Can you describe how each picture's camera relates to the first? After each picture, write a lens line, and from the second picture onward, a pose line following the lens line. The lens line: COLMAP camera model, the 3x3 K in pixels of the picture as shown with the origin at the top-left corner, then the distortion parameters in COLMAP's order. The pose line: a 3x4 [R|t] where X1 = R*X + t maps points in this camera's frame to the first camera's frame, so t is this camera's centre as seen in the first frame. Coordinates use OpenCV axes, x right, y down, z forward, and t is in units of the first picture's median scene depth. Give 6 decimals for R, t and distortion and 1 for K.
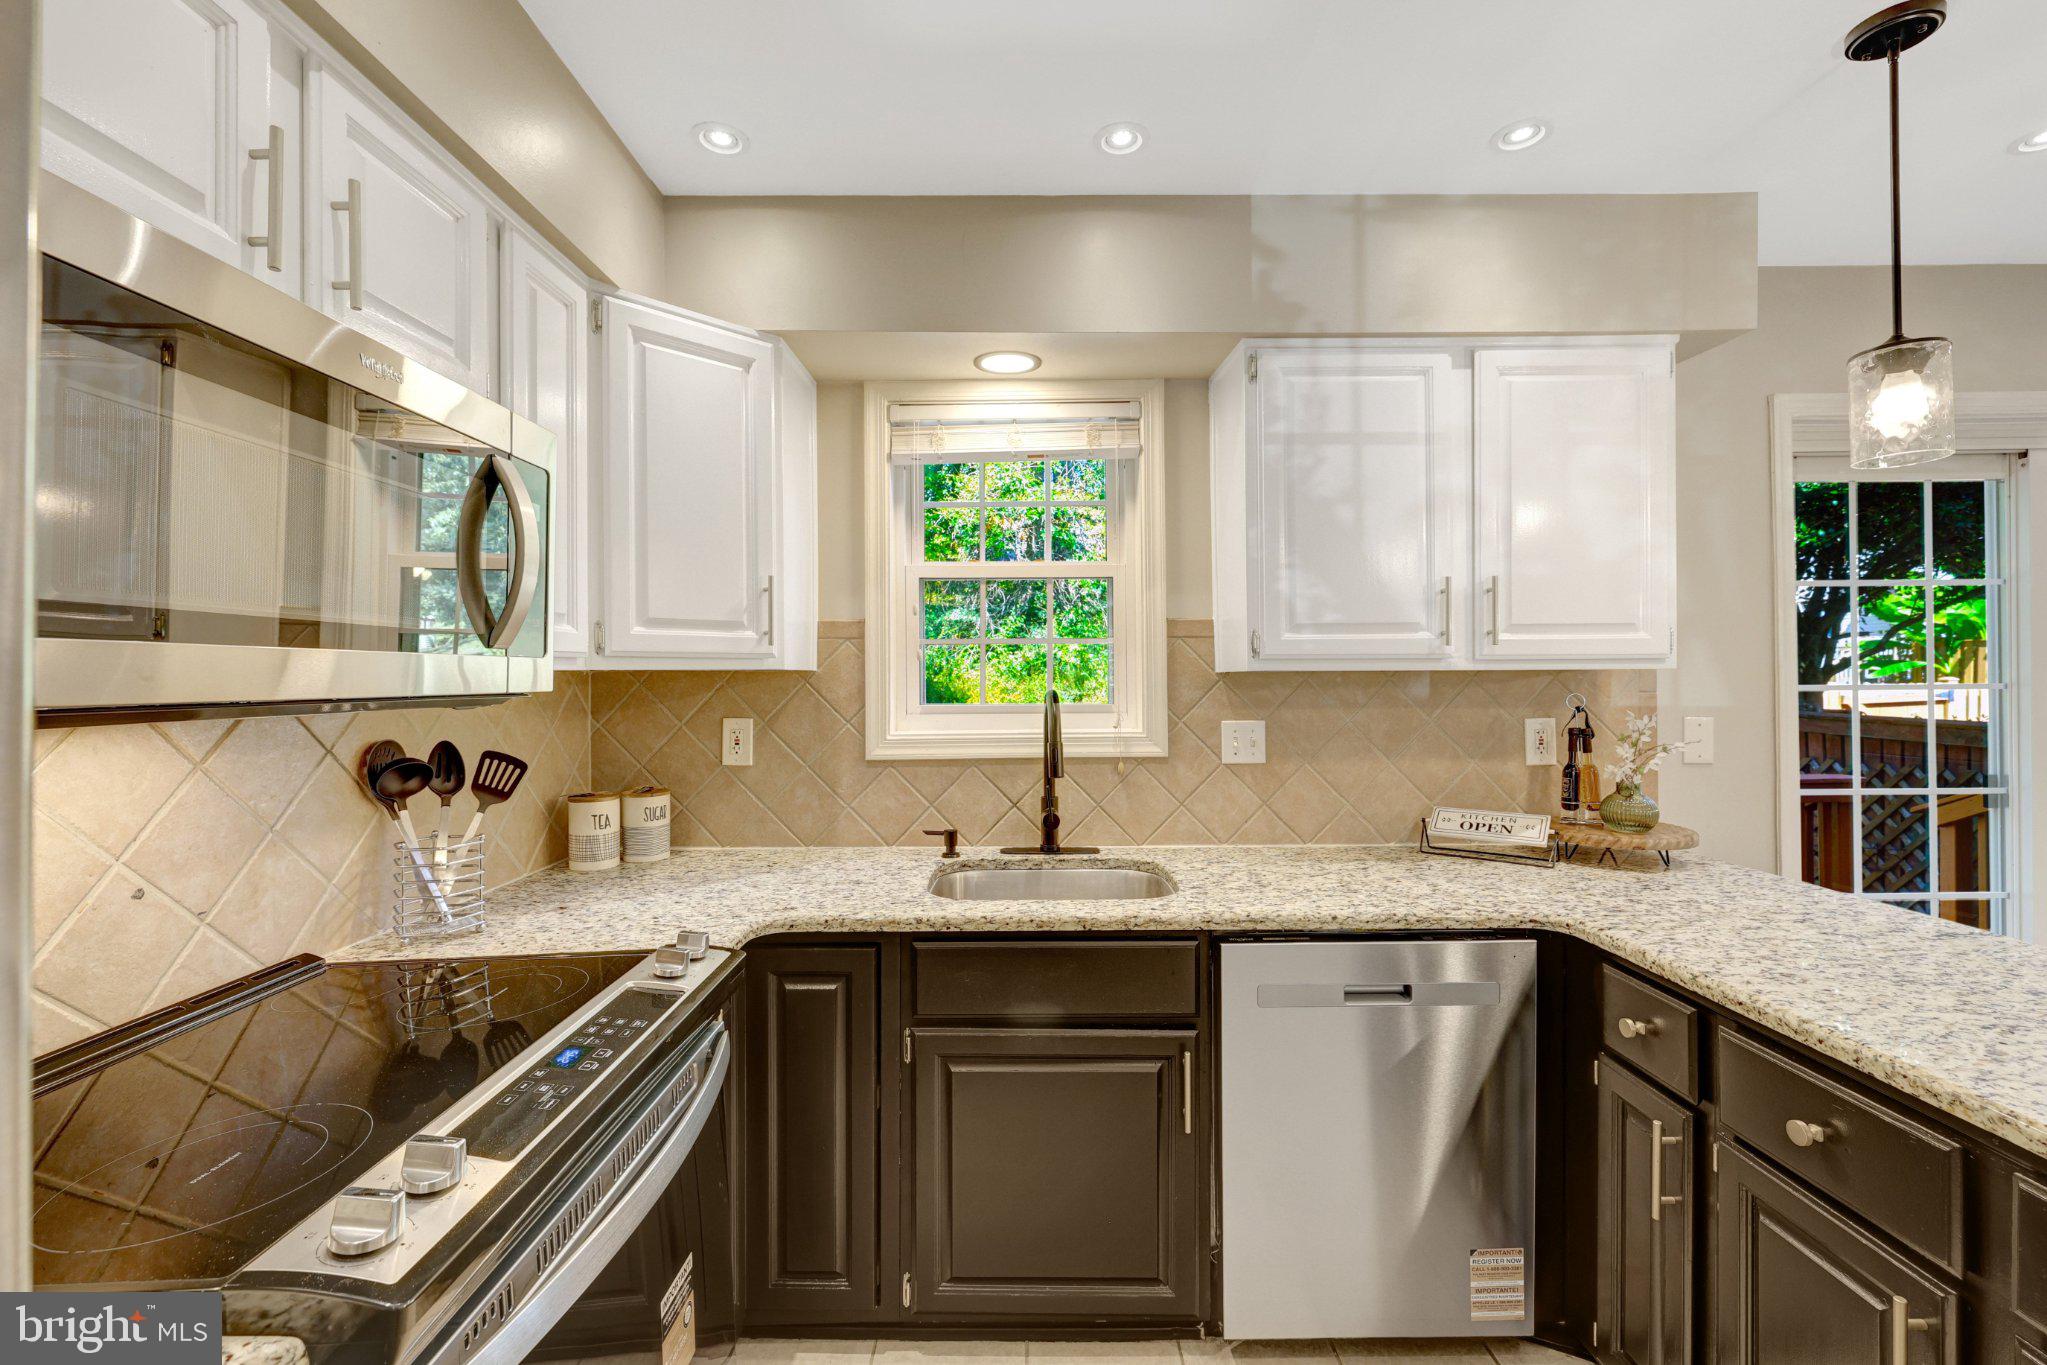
lens RADIAL K [[874.2, 0, 1024.4], [0, 874.2, 672.6], [0, 0, 1]] dist [-0.000078, 0.000090]
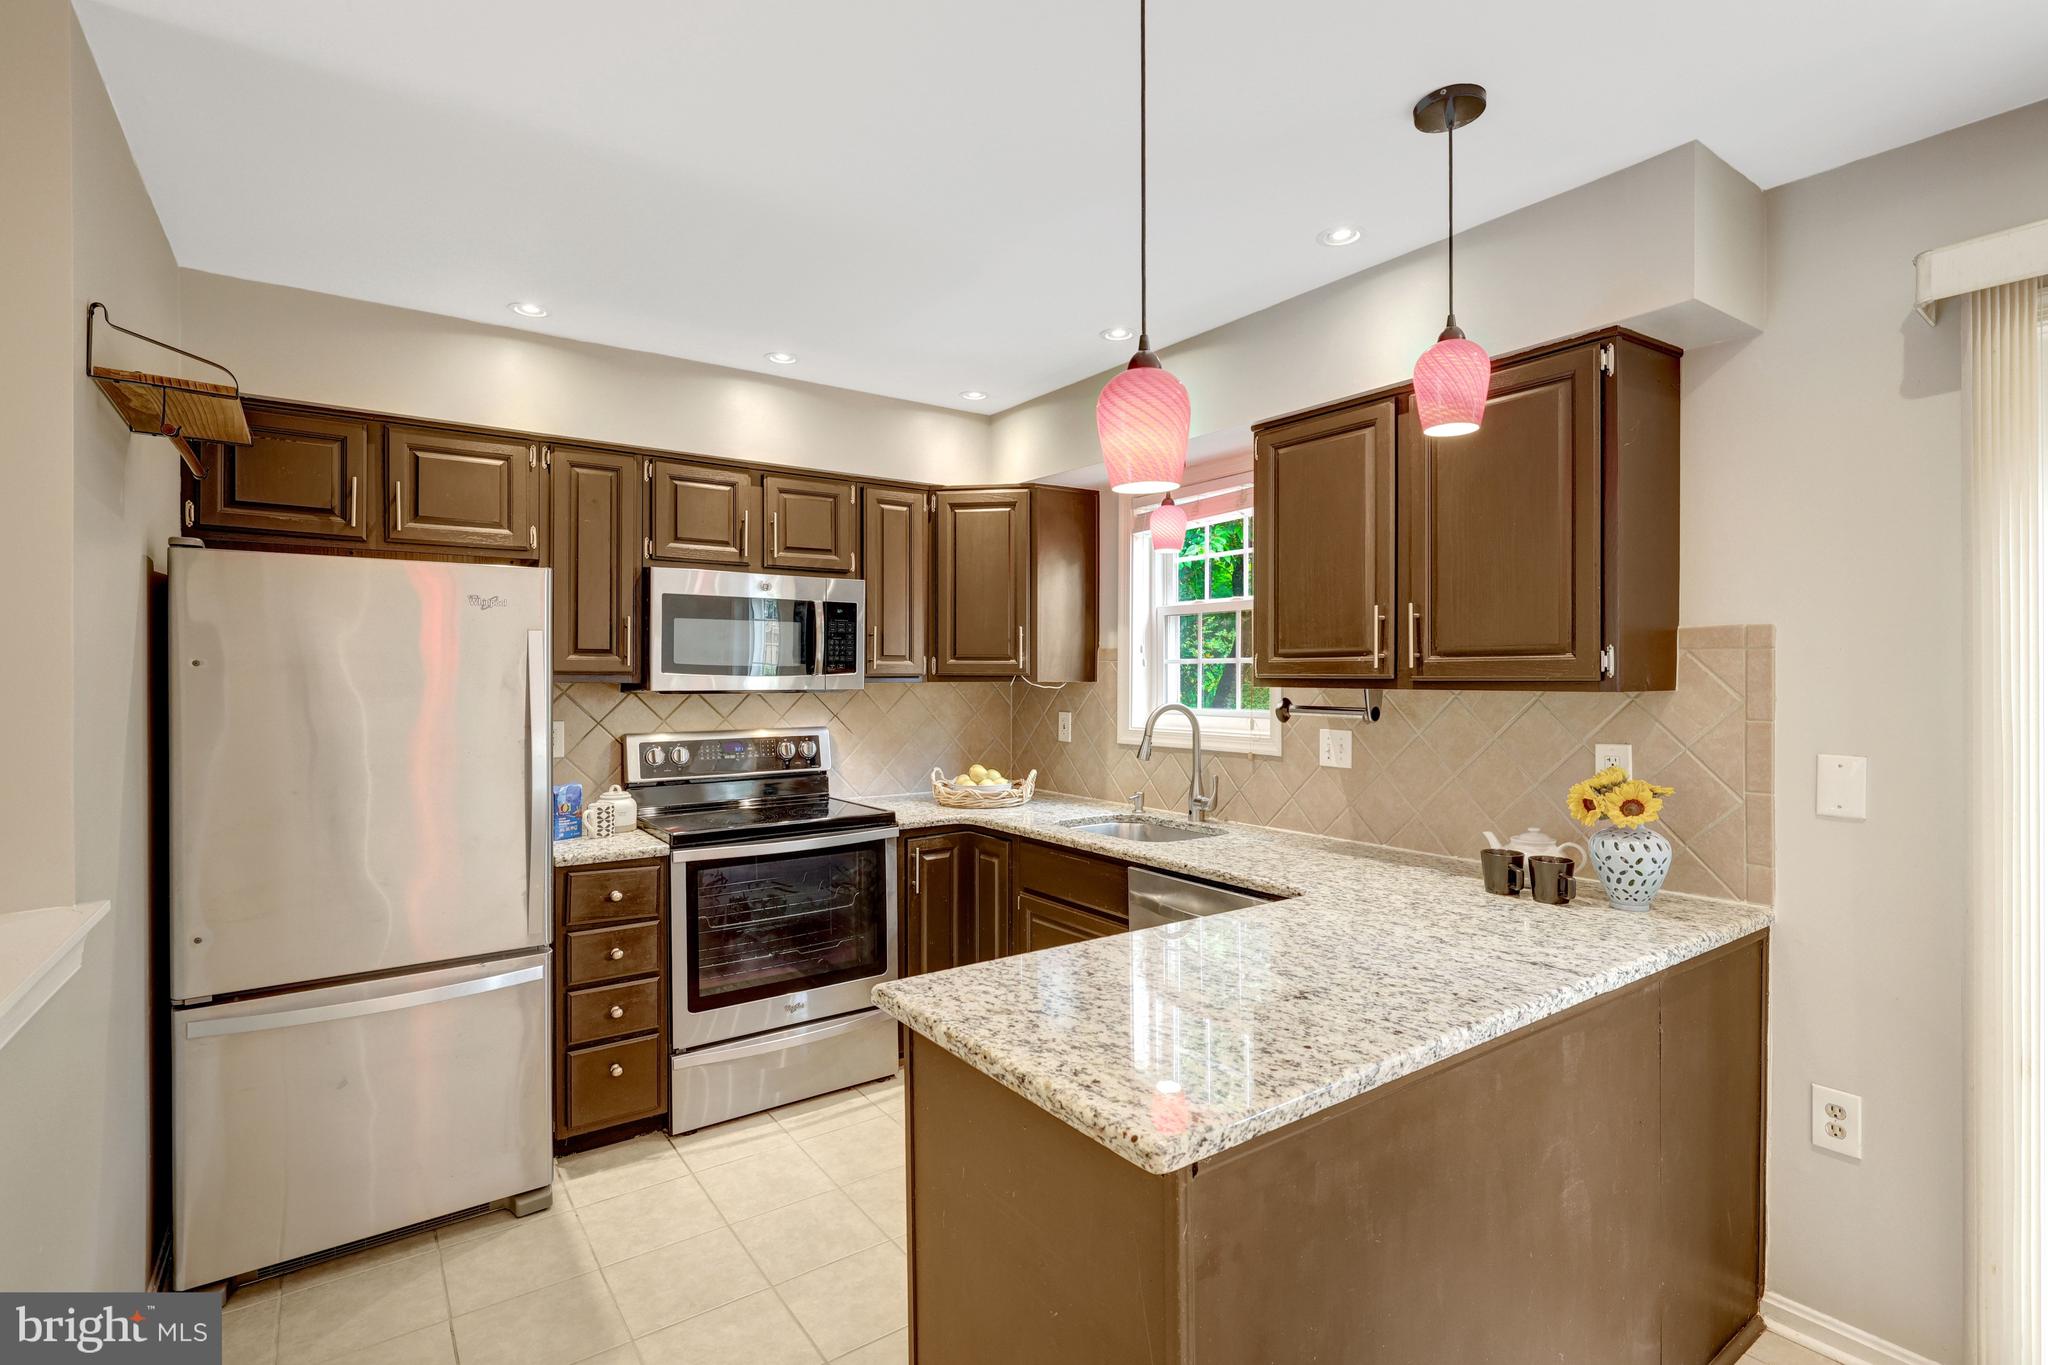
lens RADIAL K [[960.2, 0, 1027.2], [0, 960.2, 680.1], [0, 0, 1]] dist [-0.001514, -0.000439]
pose [[0.573660, 0.008262, -0.819052, 1.513466], [-0.004246, 0.999966, 0.007113, -0.025213], [0.819083, -0.000603, 0.573675, -0.079733]]
